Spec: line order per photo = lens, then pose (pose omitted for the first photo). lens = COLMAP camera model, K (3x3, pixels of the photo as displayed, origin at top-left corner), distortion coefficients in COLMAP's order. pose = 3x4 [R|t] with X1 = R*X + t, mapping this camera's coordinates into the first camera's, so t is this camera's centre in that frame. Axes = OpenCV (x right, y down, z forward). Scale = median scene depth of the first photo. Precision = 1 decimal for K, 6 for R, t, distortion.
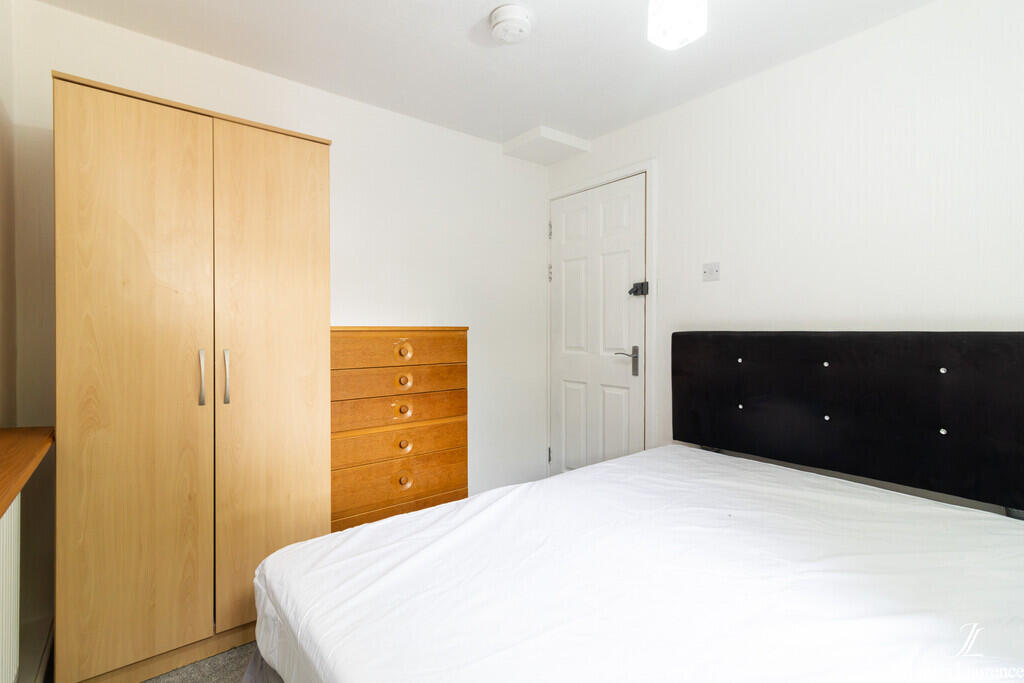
lens RADIAL K [[476.7, 0, 515.9], [0, 476.7, 307.5], [0, 0, 1]] dist [-0.000733, -0.000074]
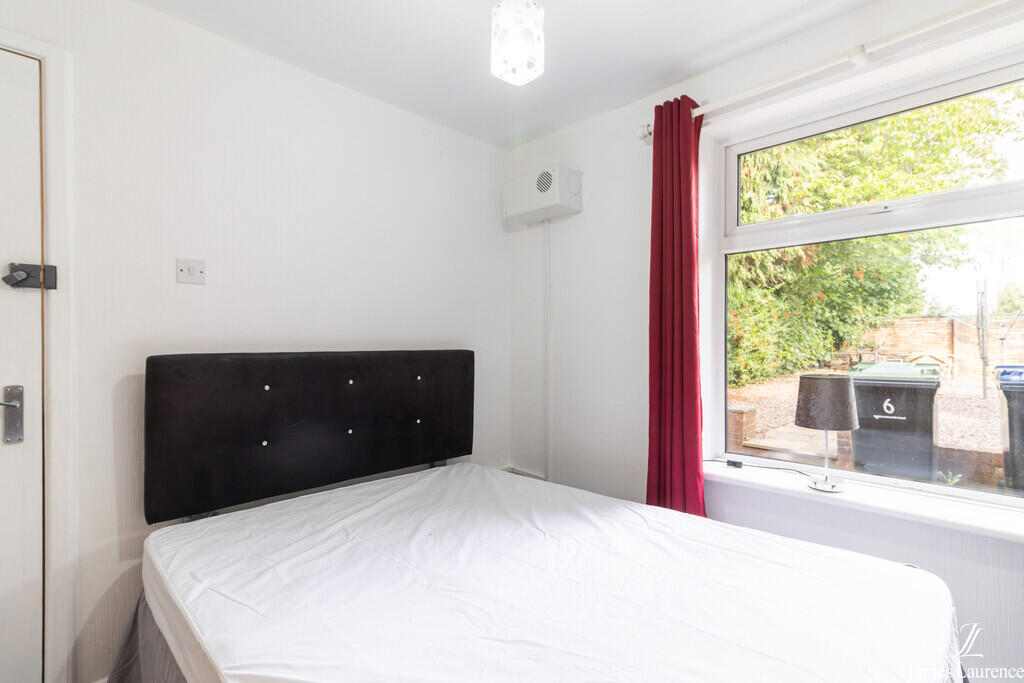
lens RADIAL K [[469.4, 0, 524.9], [0, 469.4, 339.0], [0, 0, 1]] dist [0.002856, 0.000348]
pose [[-0.094772, 0.012923, 0.995415, -0.443984], [-0.036079, 0.999214, -0.016408, 0.026317], [-0.994845, -0.037469, -0.094232, 0.720134]]
